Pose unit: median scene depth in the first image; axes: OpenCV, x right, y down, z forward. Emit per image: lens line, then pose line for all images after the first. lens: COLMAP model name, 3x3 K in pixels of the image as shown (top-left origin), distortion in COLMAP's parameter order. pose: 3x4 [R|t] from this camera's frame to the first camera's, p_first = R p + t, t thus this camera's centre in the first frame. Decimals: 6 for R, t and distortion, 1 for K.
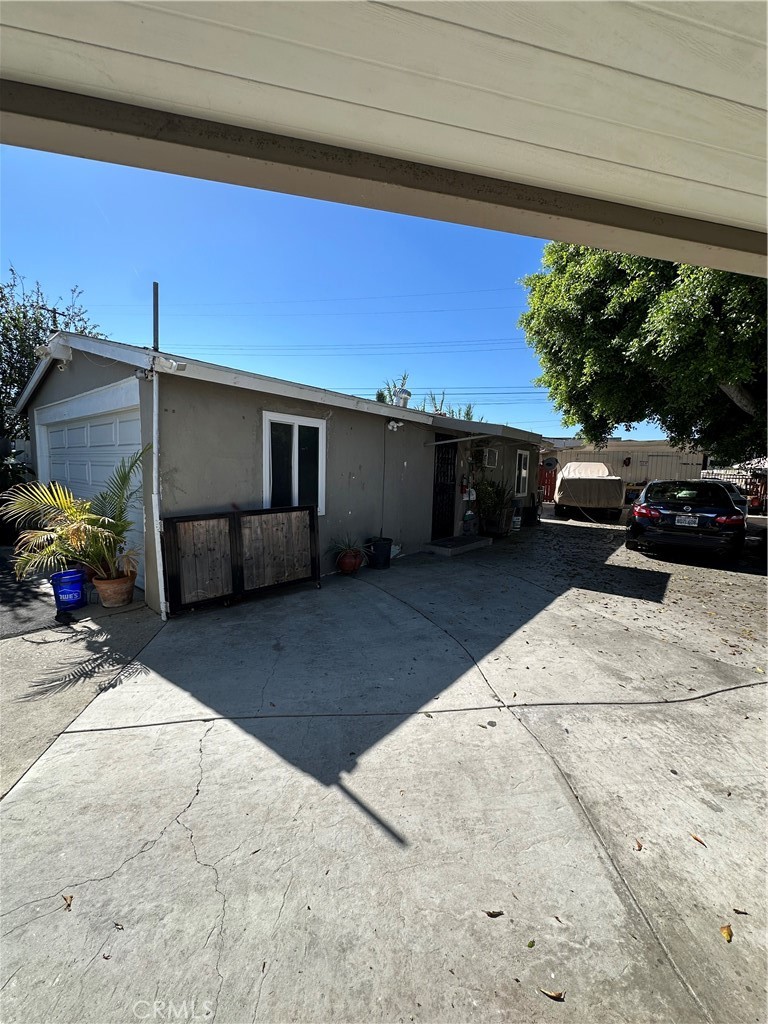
lens RADIAL K [[410.1, 0, 384.9], [0, 410.1, 510.0], [0, 0, 1]] dist [-0.001524, -0.000269]
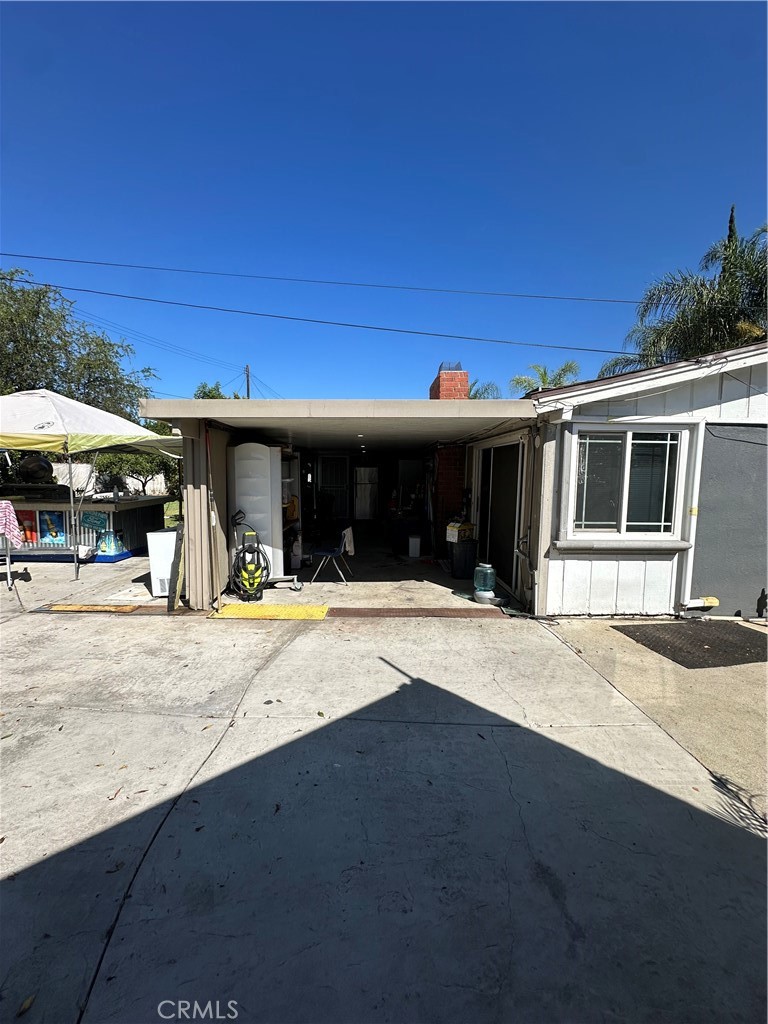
lens RADIAL K [[410.1, 0, 382.3], [0, 410.1, 507.9], [0, 0, 1]] dist [-0.001524, -0.000269]
pose [[-0.983038, -0.054290, 0.175183, -0.067524], [-0.015875, 0.976787, 0.213626, -0.074641], [-0.182714, 0.207221, -0.961080, 0.669573]]
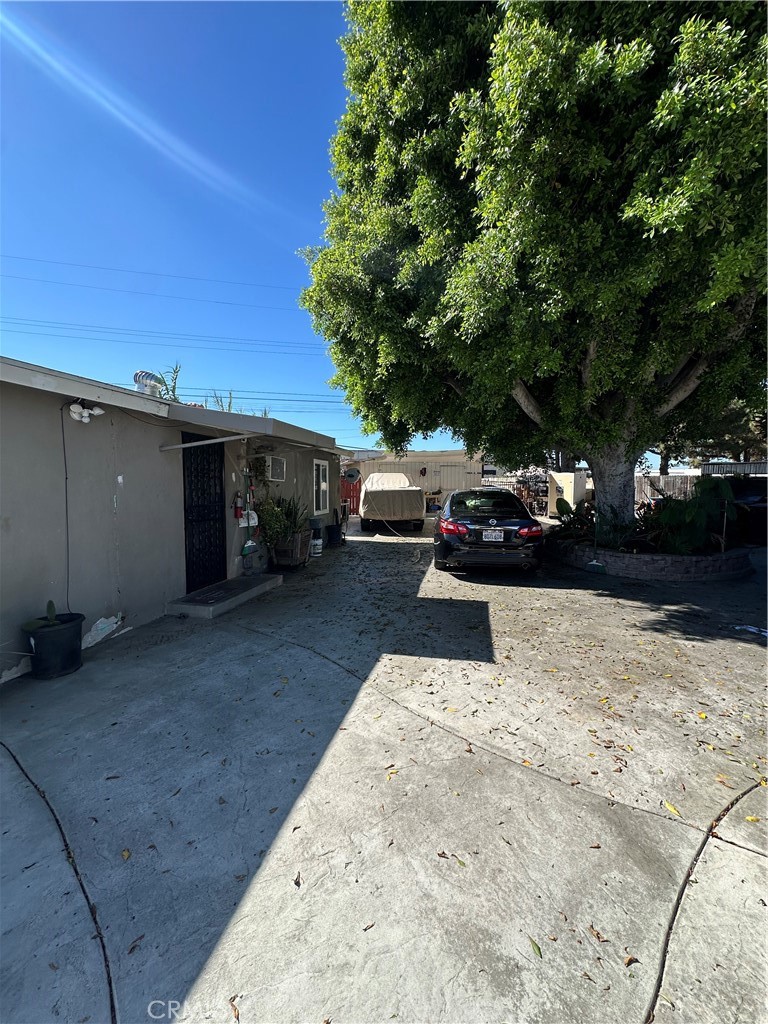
lens RADIAL K [[410.1, 0, 383.4], [0, 410.1, 511.5], [0, 0, 1]] dist [-0.001524, -0.000269]
pose [[0.903300, -0.055162, 0.425447, 0.140216], [0.066548, 0.997712, -0.011935, -0.031891], [-0.423816, 0.039093, 0.904904, 0.288848]]
